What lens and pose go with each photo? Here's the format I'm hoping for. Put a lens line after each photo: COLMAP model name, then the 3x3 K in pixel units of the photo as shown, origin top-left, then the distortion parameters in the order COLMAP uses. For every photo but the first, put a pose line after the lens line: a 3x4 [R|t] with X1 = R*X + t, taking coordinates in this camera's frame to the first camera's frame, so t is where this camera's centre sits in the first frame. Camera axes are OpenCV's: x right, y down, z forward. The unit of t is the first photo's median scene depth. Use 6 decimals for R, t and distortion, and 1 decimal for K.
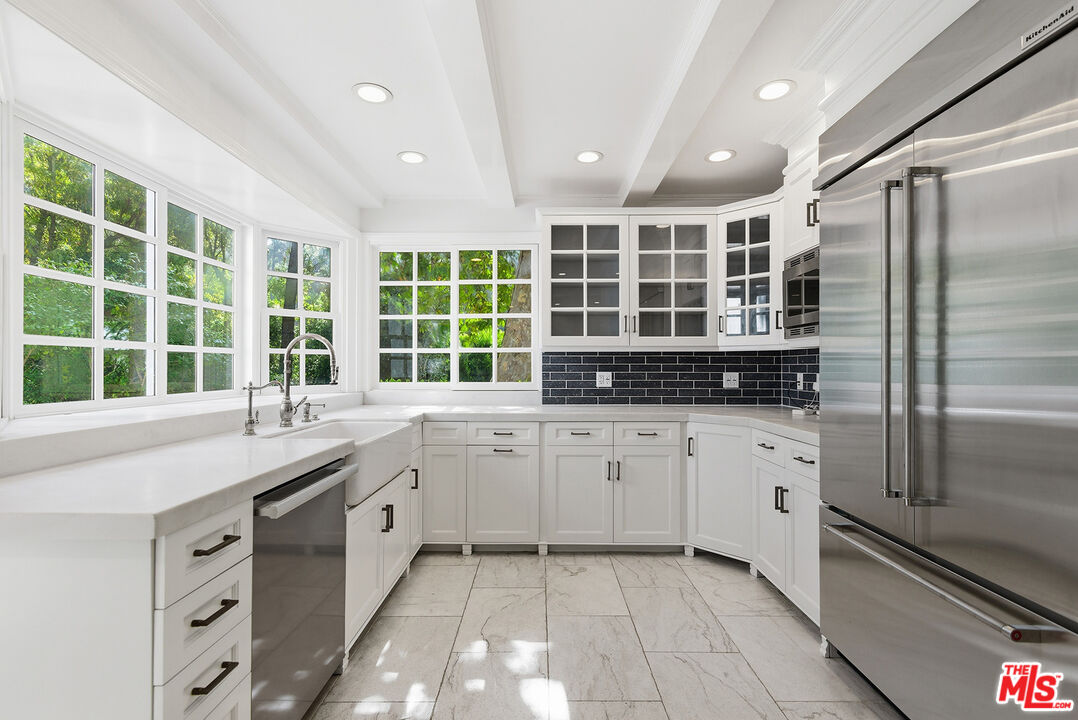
lens RADIAL K [[491.2, 0, 547.6], [0, 491.2, 359.6], [0, 0, 1]] dist [0.017410, -0.000436]
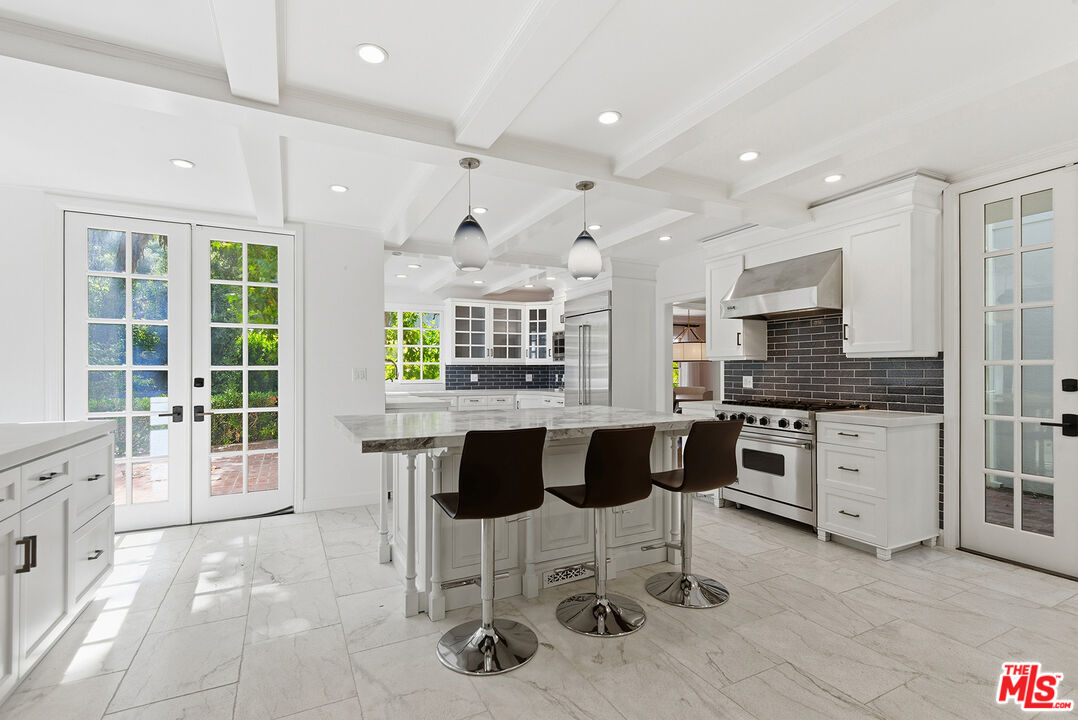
lens RADIAL K [[491.2, 0, 537.5], [0, 491.2, 369.0], [0, 0, 1]] dist [0.017410, -0.000436]
pose [[0.898939, 0.000704, 0.438074, -0.606703], [-0.005936, 0.999926, 0.010573, -0.022557], [-0.438035, -0.012105, 0.898877, -1.082230]]
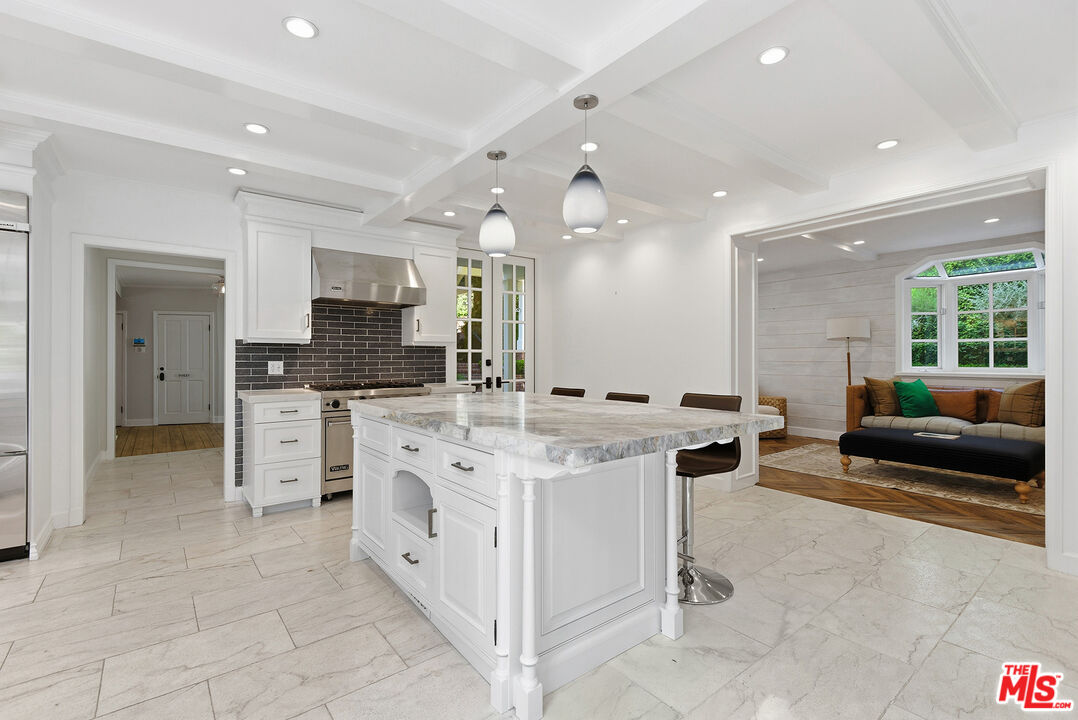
lens RADIAL K [[491.2, 0, 536.7], [0, 491.2, 354.1], [0, 0, 1]] dist [0.017410, -0.000436]
pose [[-0.599181, 0.007346, 0.800580, -1.075045], [-0.009451, 0.999823, -0.016248, 0.030488], [-0.800558, -0.017301, -0.599006, 1.277115]]
